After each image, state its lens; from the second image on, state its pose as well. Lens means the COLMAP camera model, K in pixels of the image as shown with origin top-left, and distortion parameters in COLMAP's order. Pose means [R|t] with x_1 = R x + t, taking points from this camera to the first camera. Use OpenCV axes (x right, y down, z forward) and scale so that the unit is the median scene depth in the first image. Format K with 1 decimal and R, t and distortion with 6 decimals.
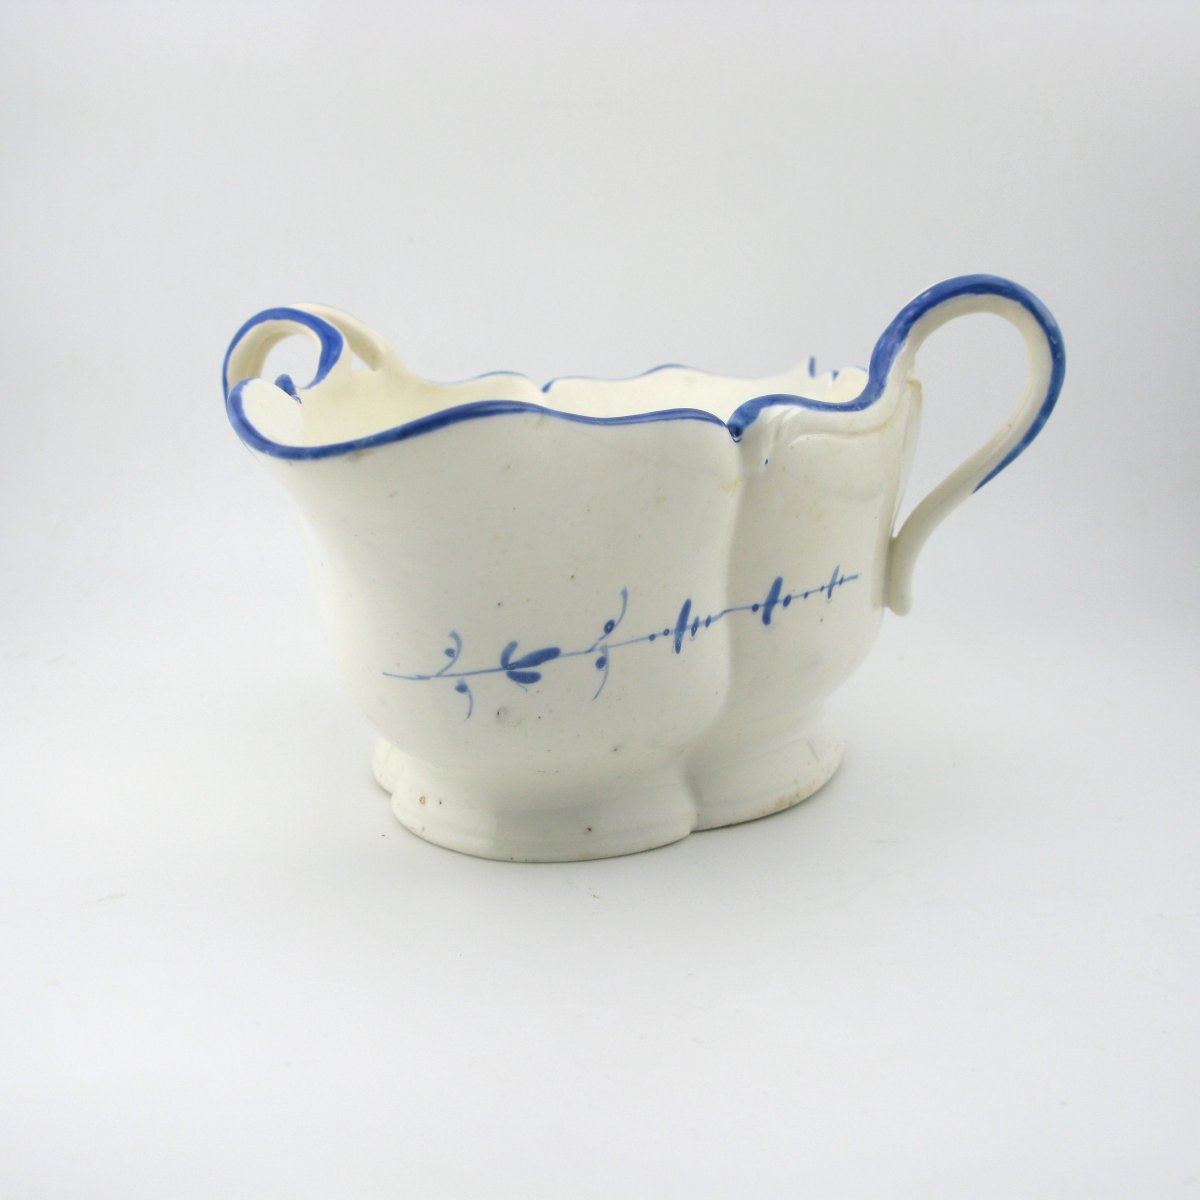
lens RADIAL K [[1693.1, 0, 600.0], [0, 1693.1, 600.0], [0, 0, 1]] dist [-0.228762, -0.041249]
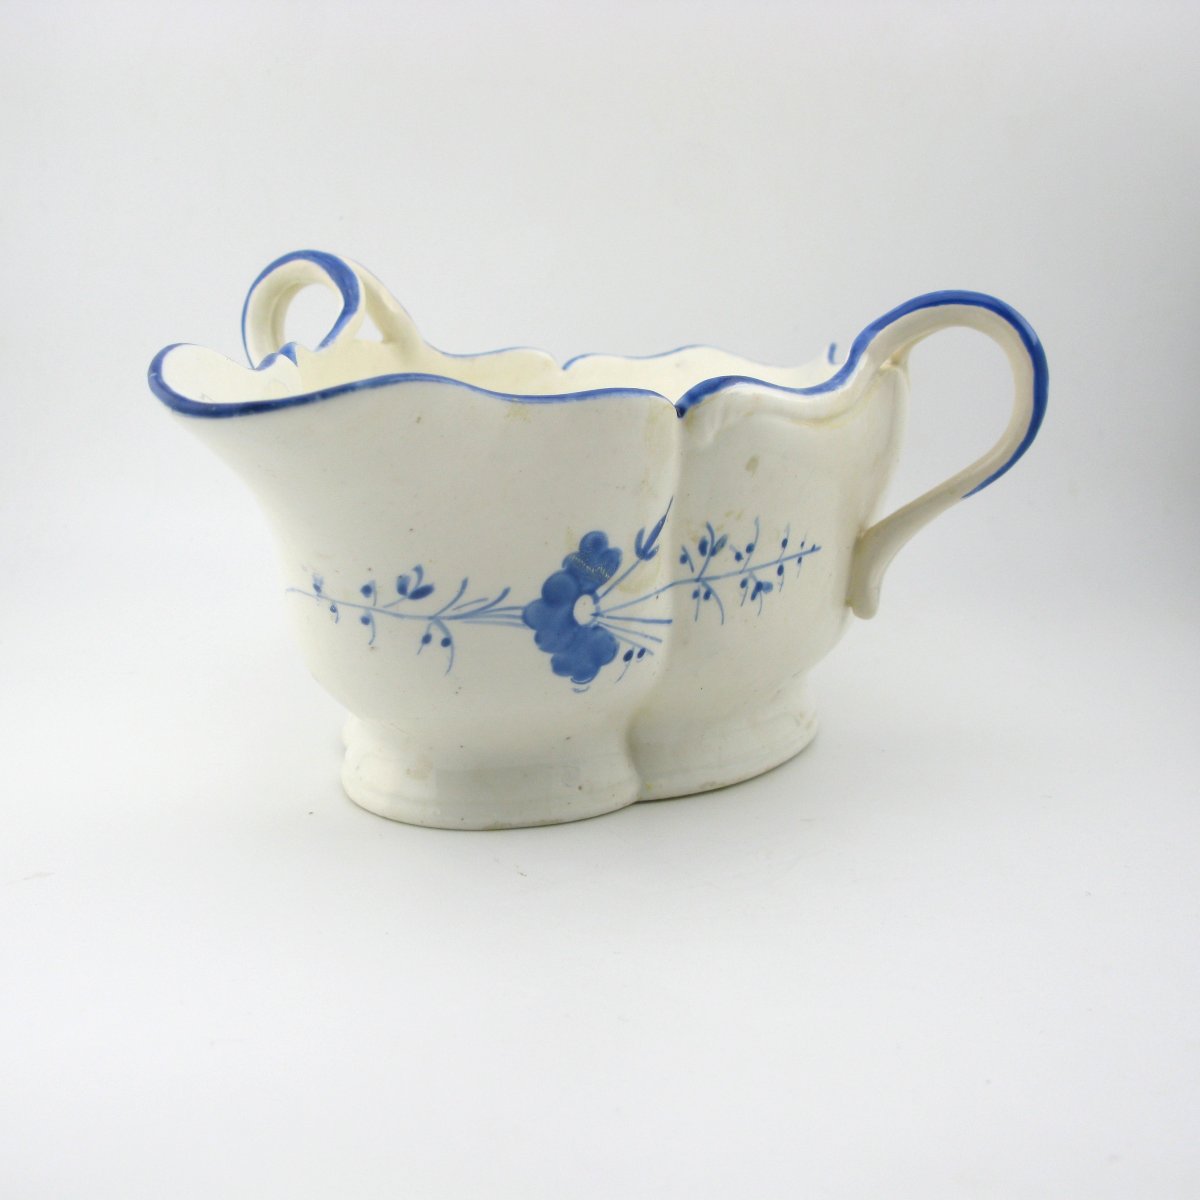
lens RADIAL K [[1693.1, 0, 600.0], [0, 1693.1, 600.0], [0, 0, 1]] dist [-0.228762, -0.041249]
pose [[0.954272, 0.033507, 0.297056, -0.273828], [-0.042352, 0.998829, 0.023387, -0.007415], [-0.295925, -0.034899, 0.954573, 0.027611]]
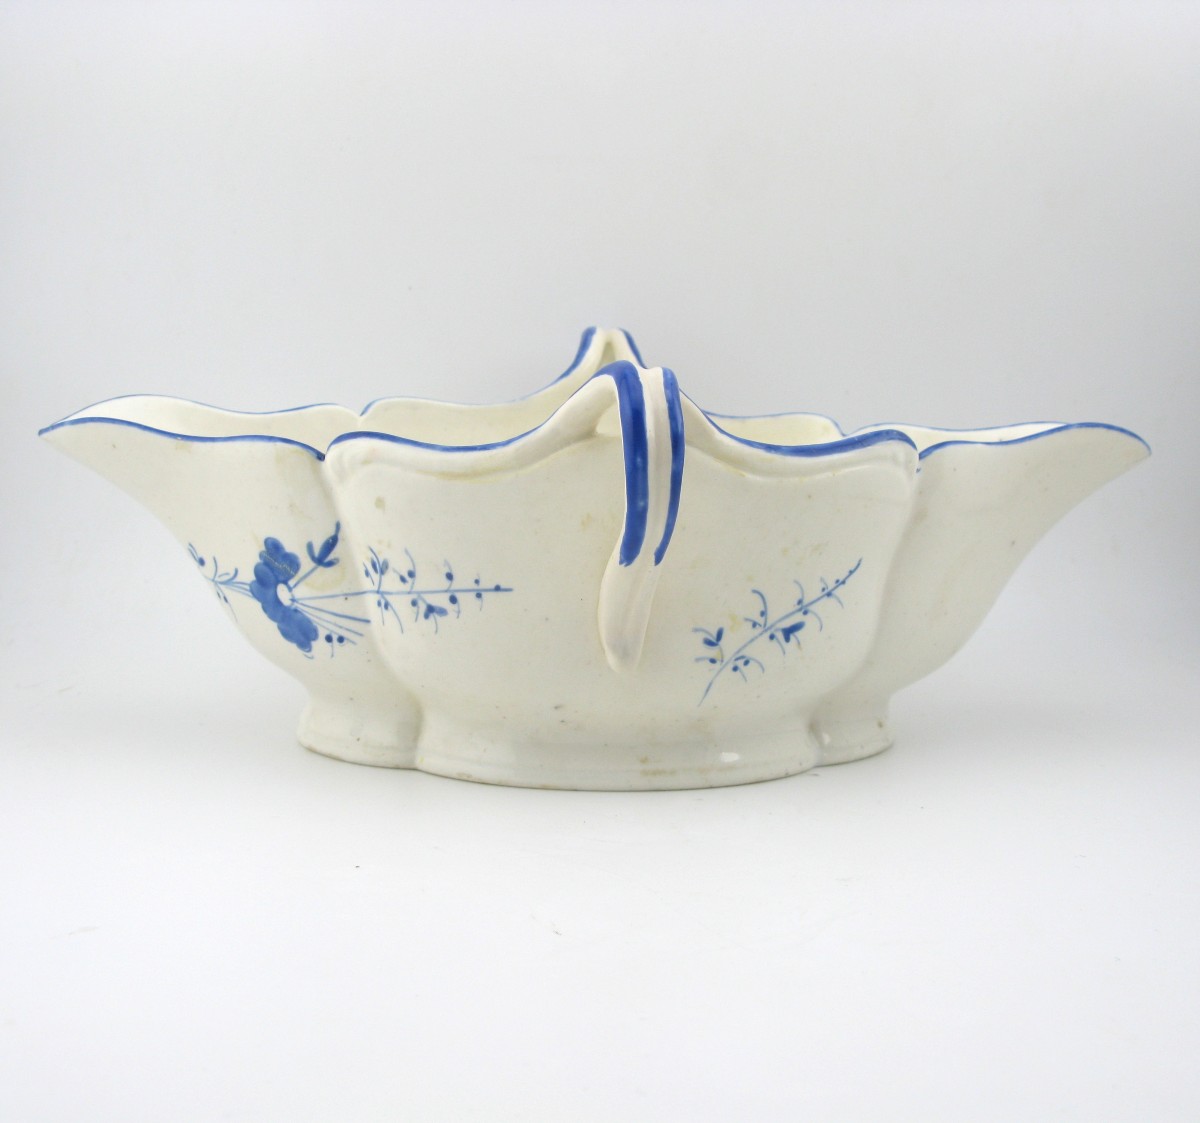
lens RADIAL K [[1455.5, 0, 600.0], [0, 1455.5, 561.5], [0, 0, 1]] dist [-0.209788, 0.043889]
pose [[0.699533, 0.185091, -0.690213, 0.901413], [-0.160783, 0.981875, 0.100351, -0.151557], [0.696277, 0.040776, 0.716614, 0.299902]]
